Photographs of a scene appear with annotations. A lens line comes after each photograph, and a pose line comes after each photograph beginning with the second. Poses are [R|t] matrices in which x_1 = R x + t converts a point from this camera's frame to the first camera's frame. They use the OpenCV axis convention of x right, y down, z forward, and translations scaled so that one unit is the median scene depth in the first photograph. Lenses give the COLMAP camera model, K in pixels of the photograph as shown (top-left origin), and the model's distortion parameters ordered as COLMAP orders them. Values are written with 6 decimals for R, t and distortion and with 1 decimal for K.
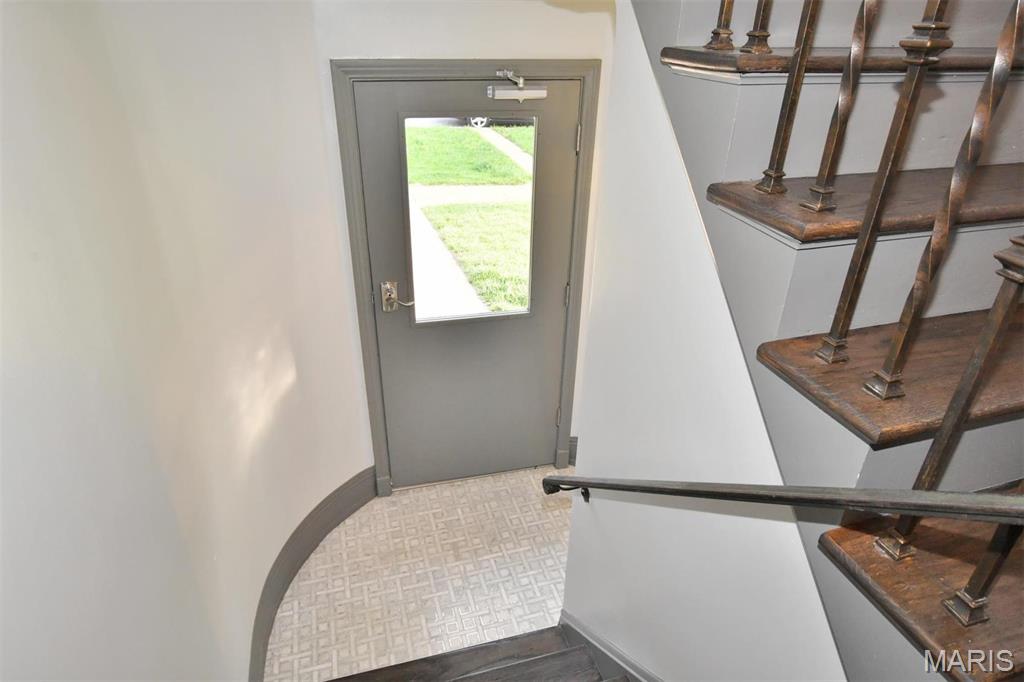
lens RADIAL K [[639.9, 0, 512.0], [0, 639.9, 341.0], [0, 0, 1]] dist [-0.018564, 0.002096]
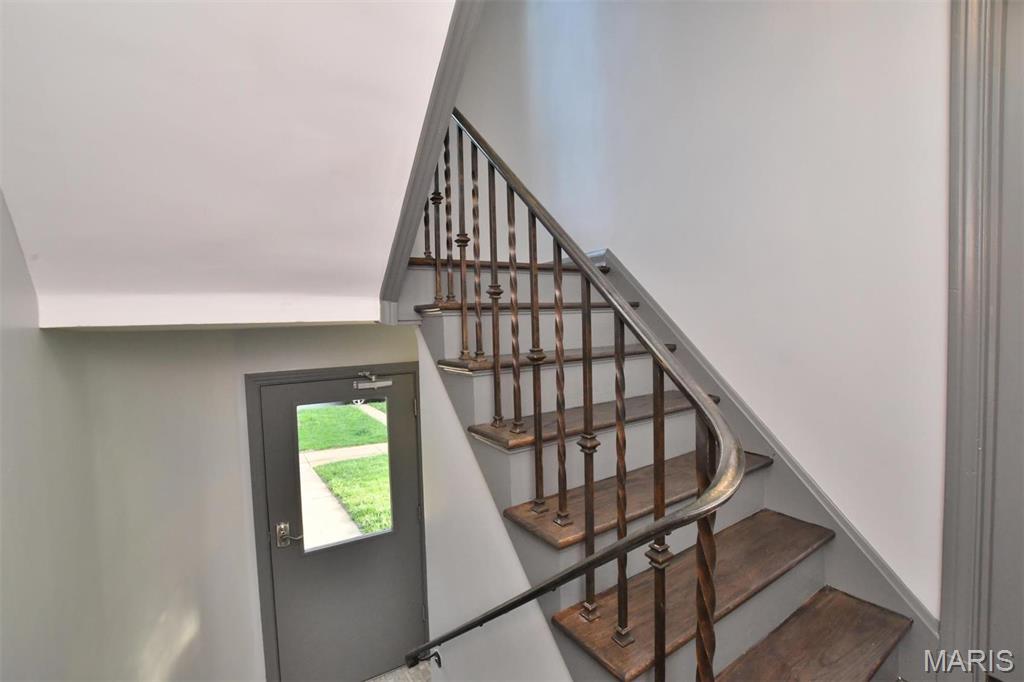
lens RADIAL K [[452.3, 0, 512.0], [0, 452.3, 341.0], [0, 0, 1]] dist [-0.020586, 0.001088]
pose [[0.957373, -0.058153, 0.282941, 0.026374], [0.174186, 0.897618, -0.404896, 0.032511], [-0.230427, 0.436921, 0.869484, -0.107412]]
